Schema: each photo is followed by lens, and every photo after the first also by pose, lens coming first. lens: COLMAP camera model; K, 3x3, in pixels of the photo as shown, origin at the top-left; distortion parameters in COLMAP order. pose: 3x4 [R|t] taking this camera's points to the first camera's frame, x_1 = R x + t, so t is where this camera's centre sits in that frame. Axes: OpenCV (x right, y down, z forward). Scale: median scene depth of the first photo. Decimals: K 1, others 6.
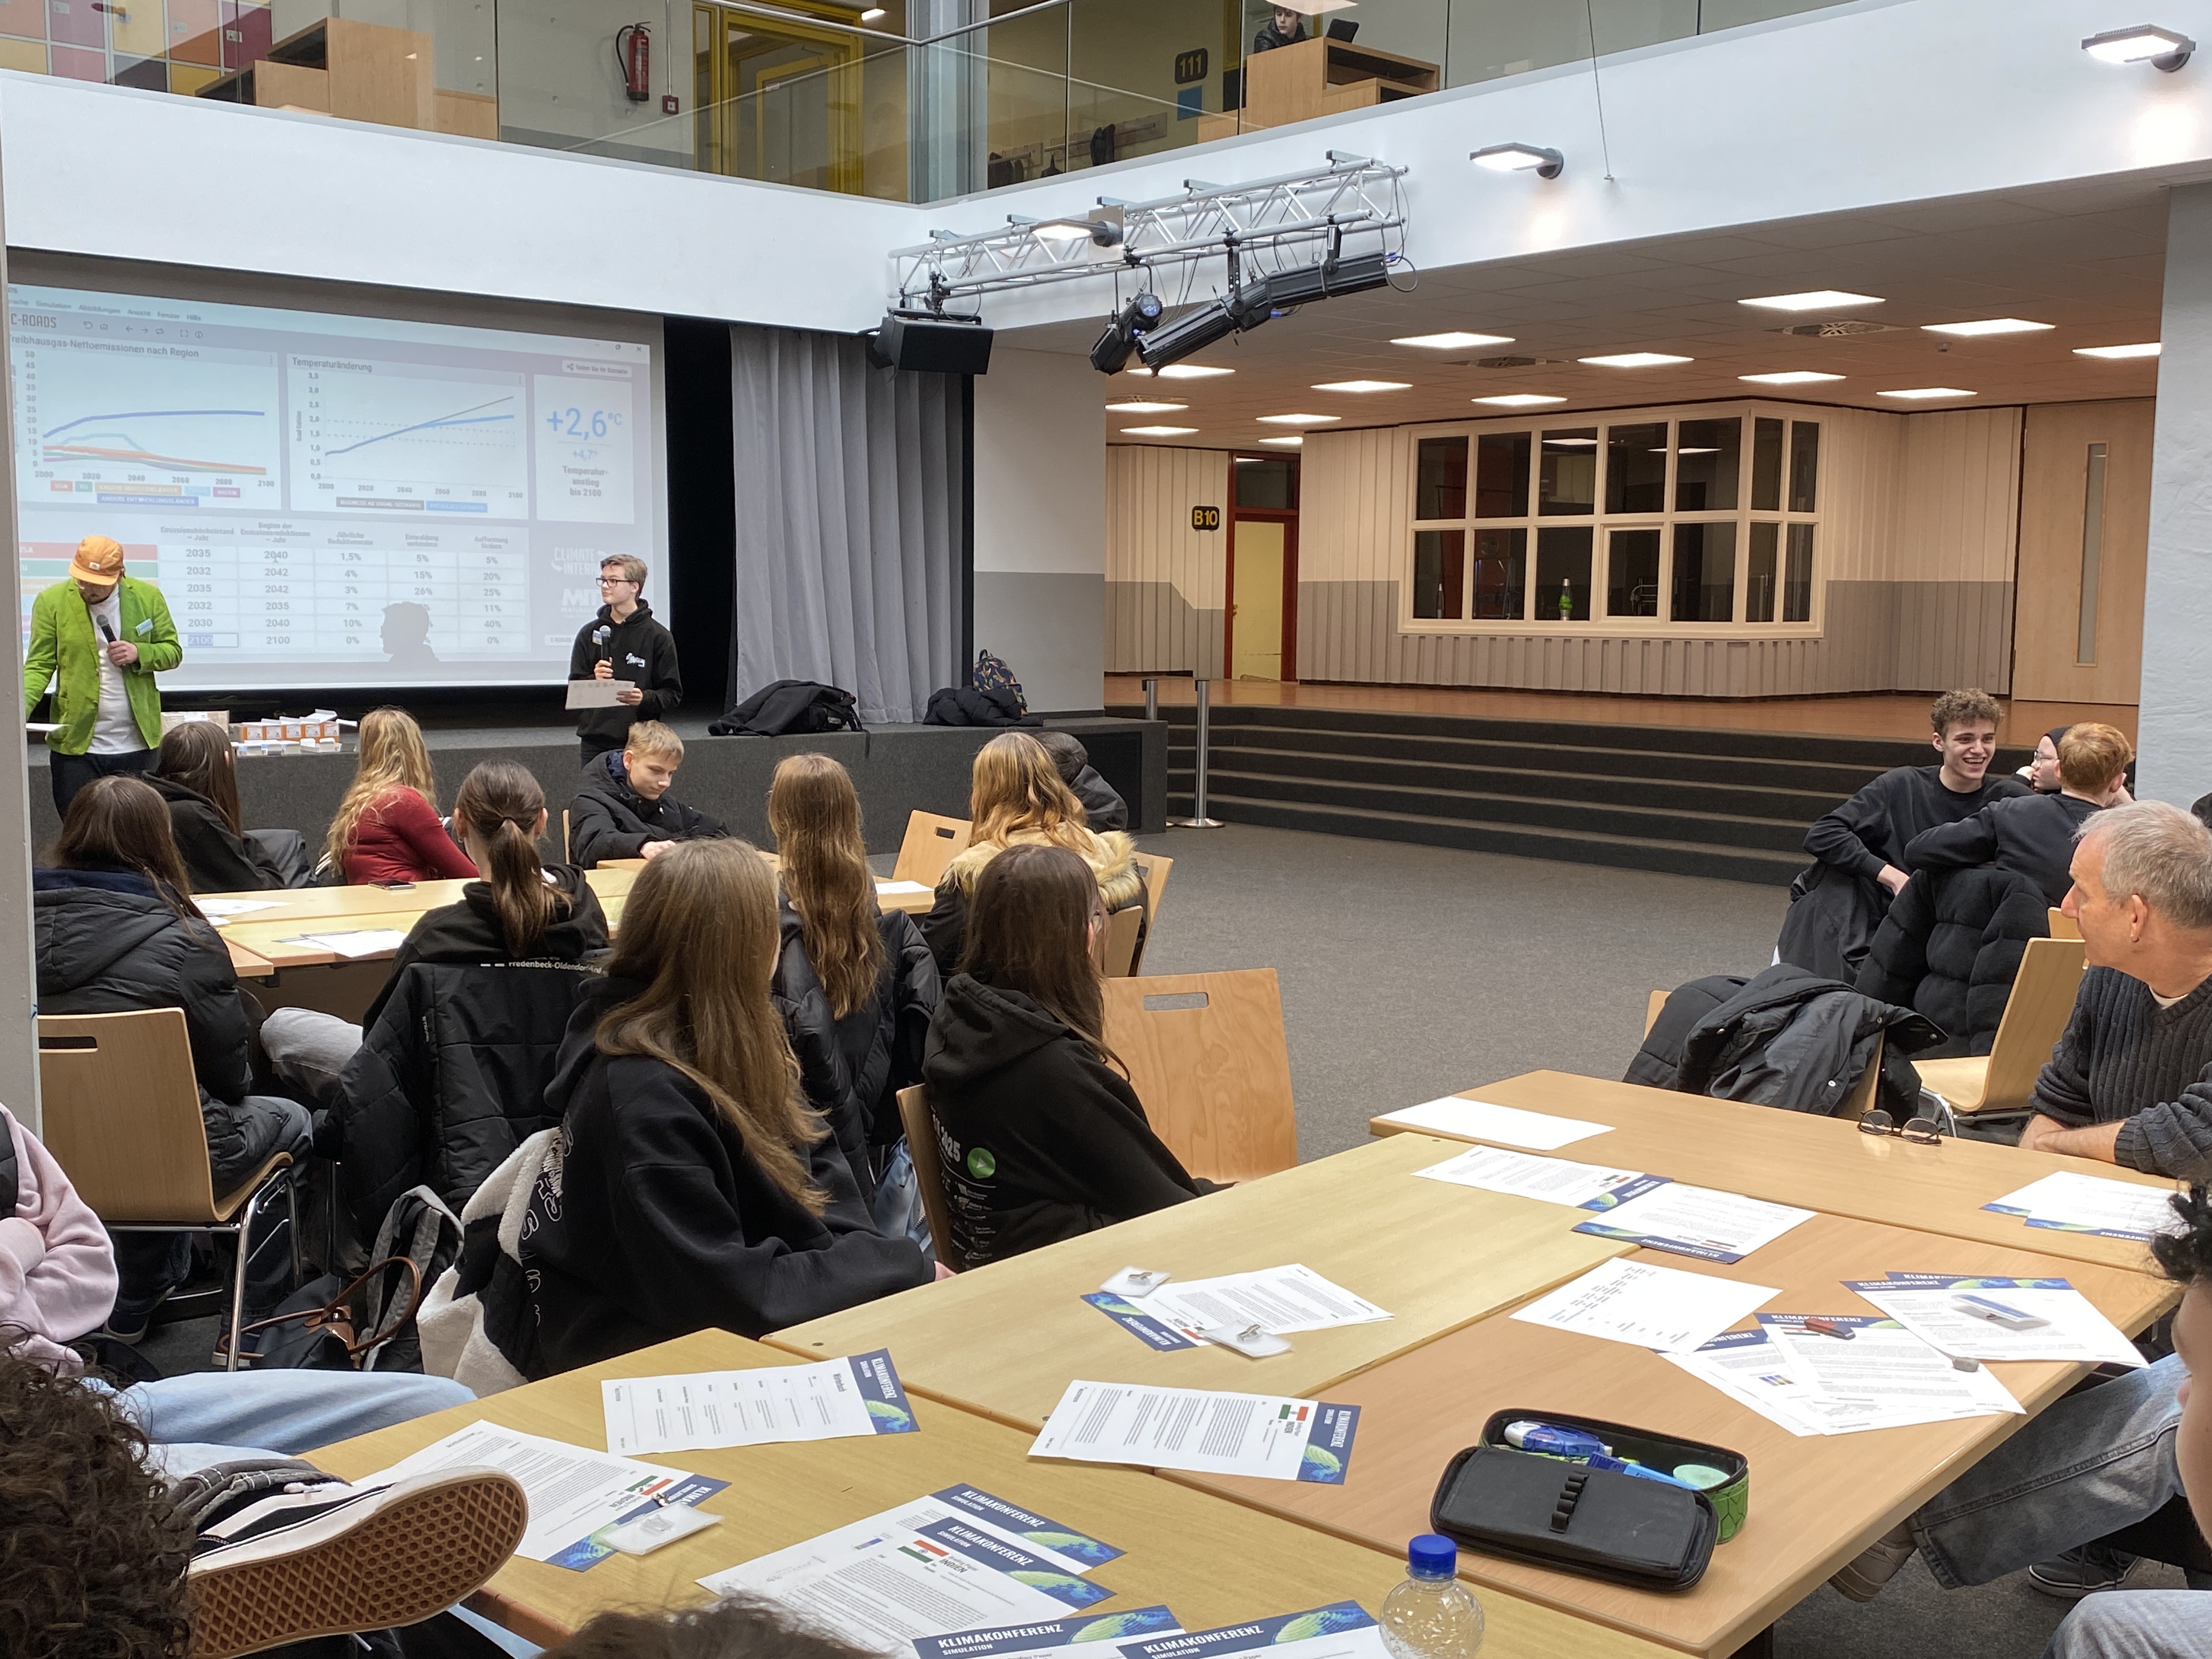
lens RADIAL K [[2224.0, 0, 1100.9], [0, 2224.0, 867.8], [0, 0, 1]] dist [0.129579, -0.322313]
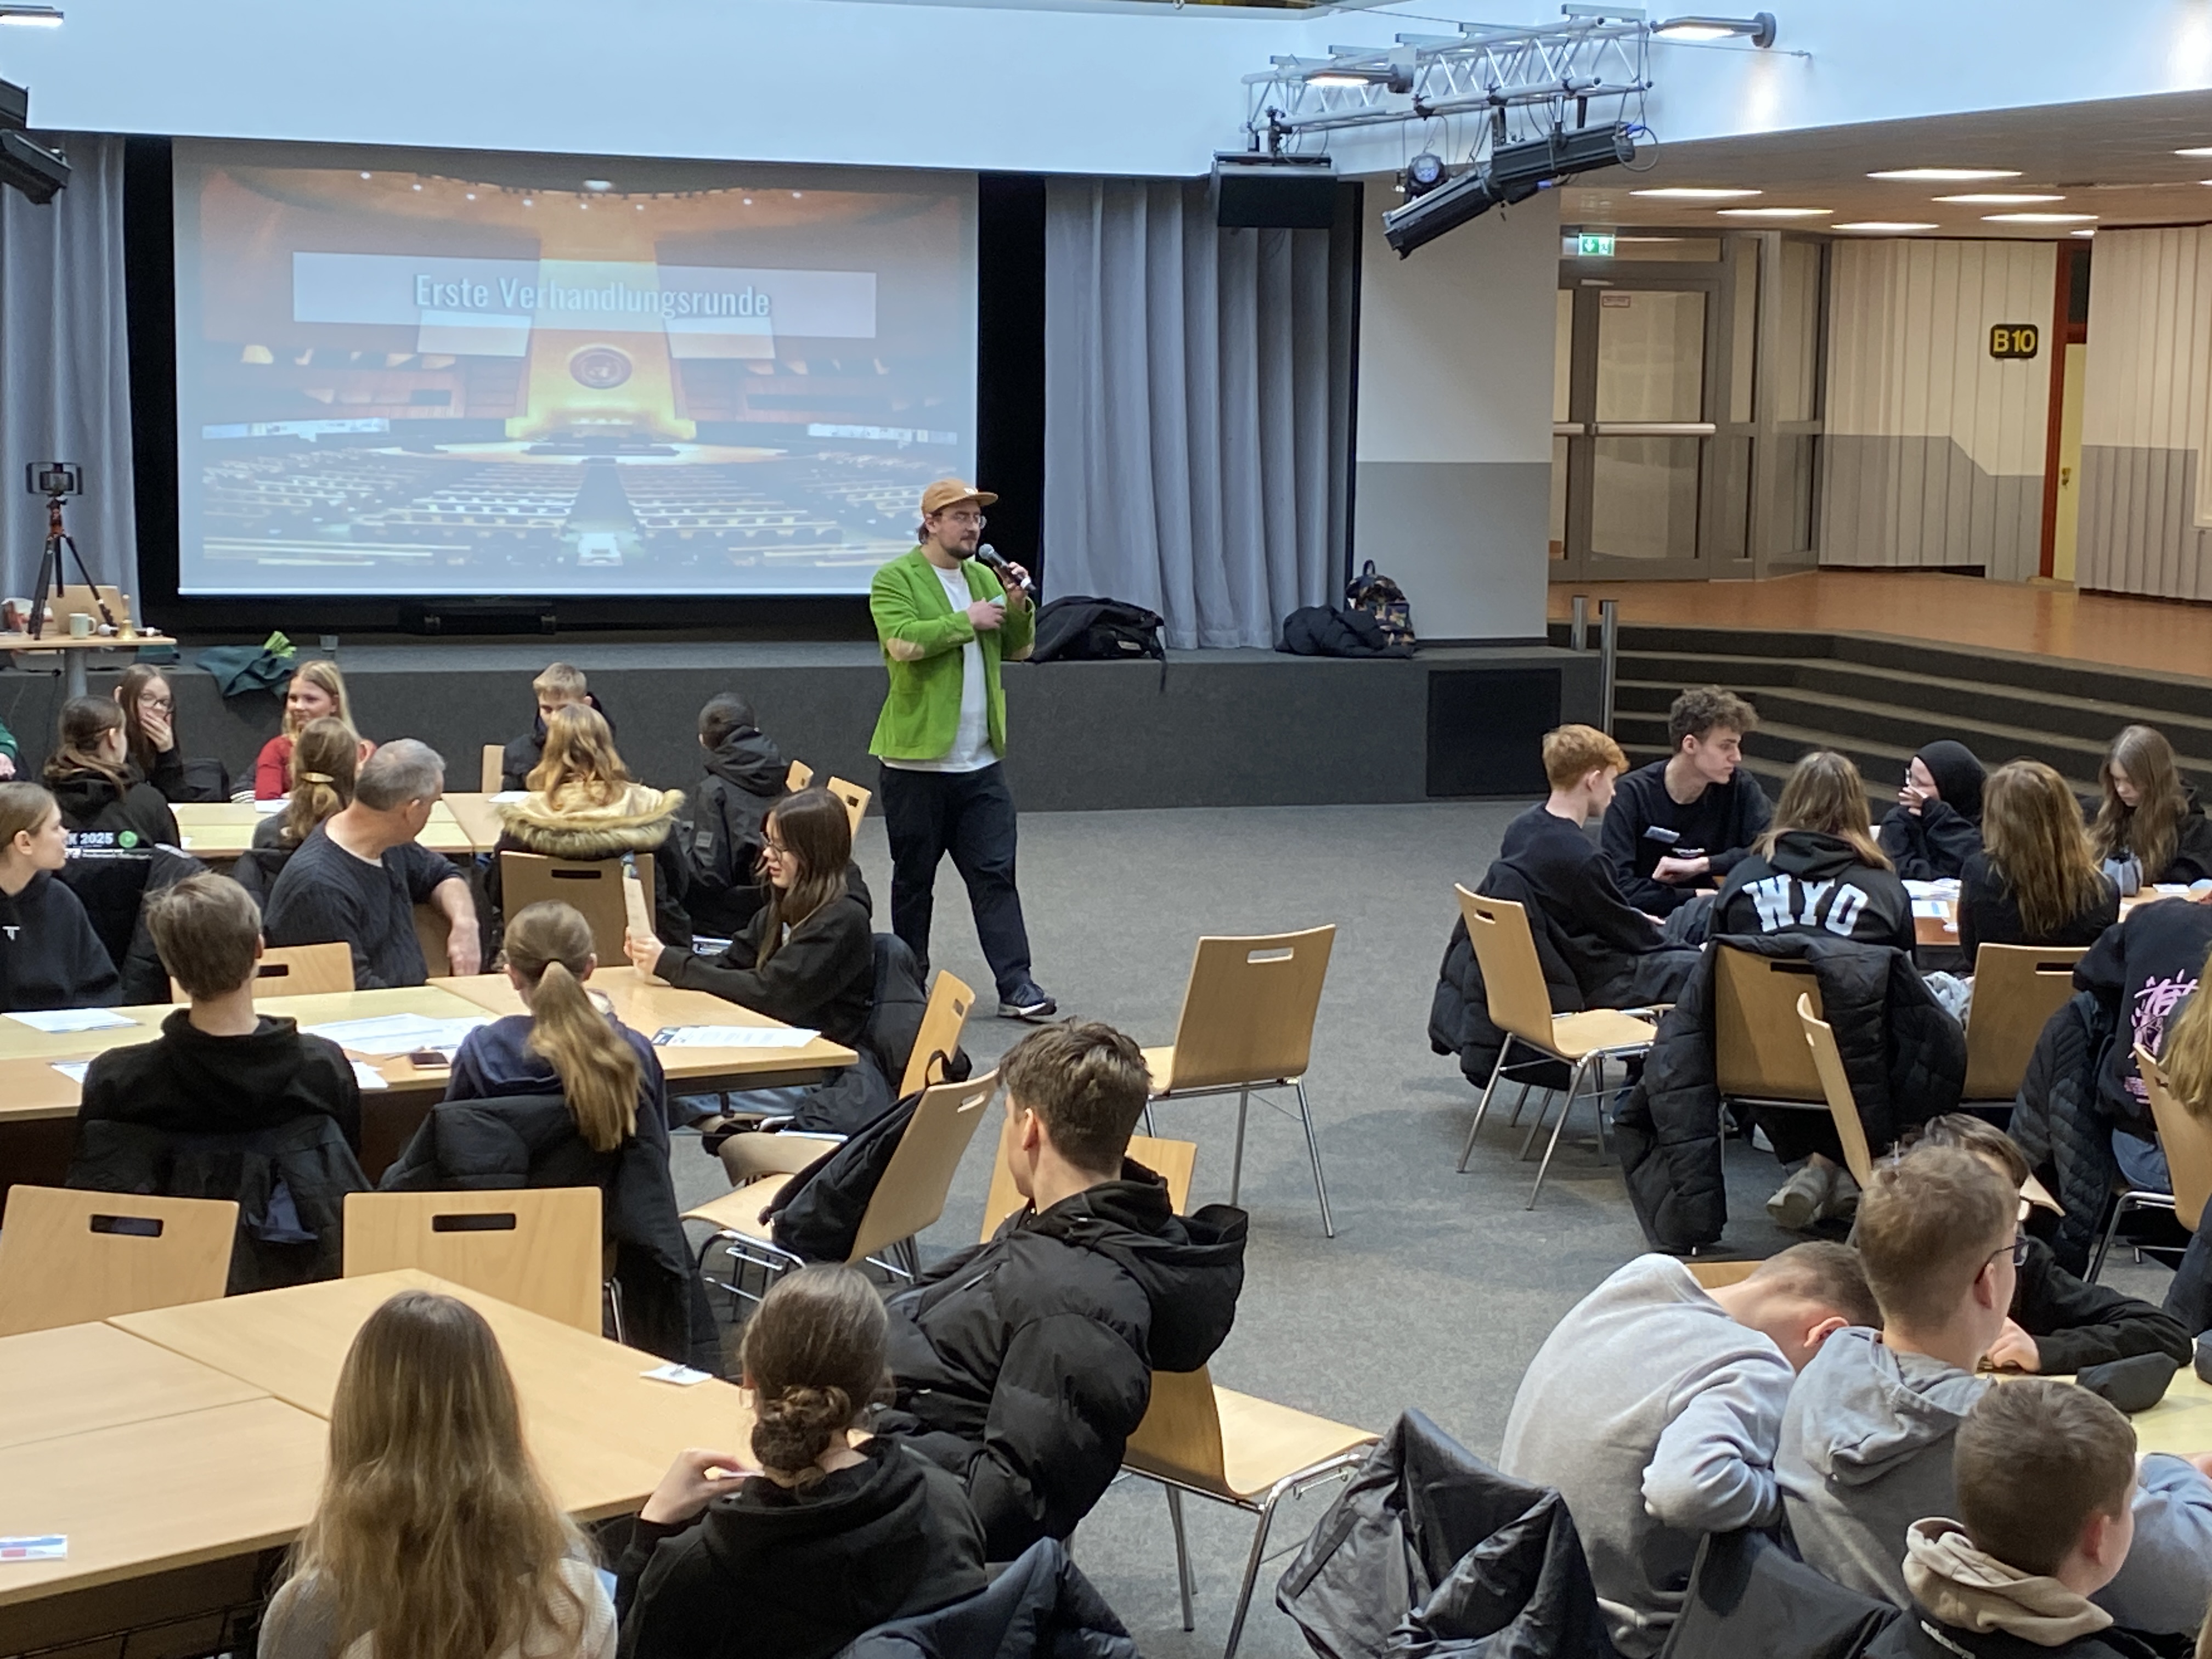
lens RADIAL K [[3827.5, 0, 1160.7], [0, 3827.5, 827.8], [0, 0, 1]] dist [0.245823, -0.839924]
pose [[0.937152, 0.050911, -0.345187, 0.406327], [-0.051193, 0.998654, 0.008304, -0.010692], [0.345145, 0.009889, 0.938497, -0.357875]]
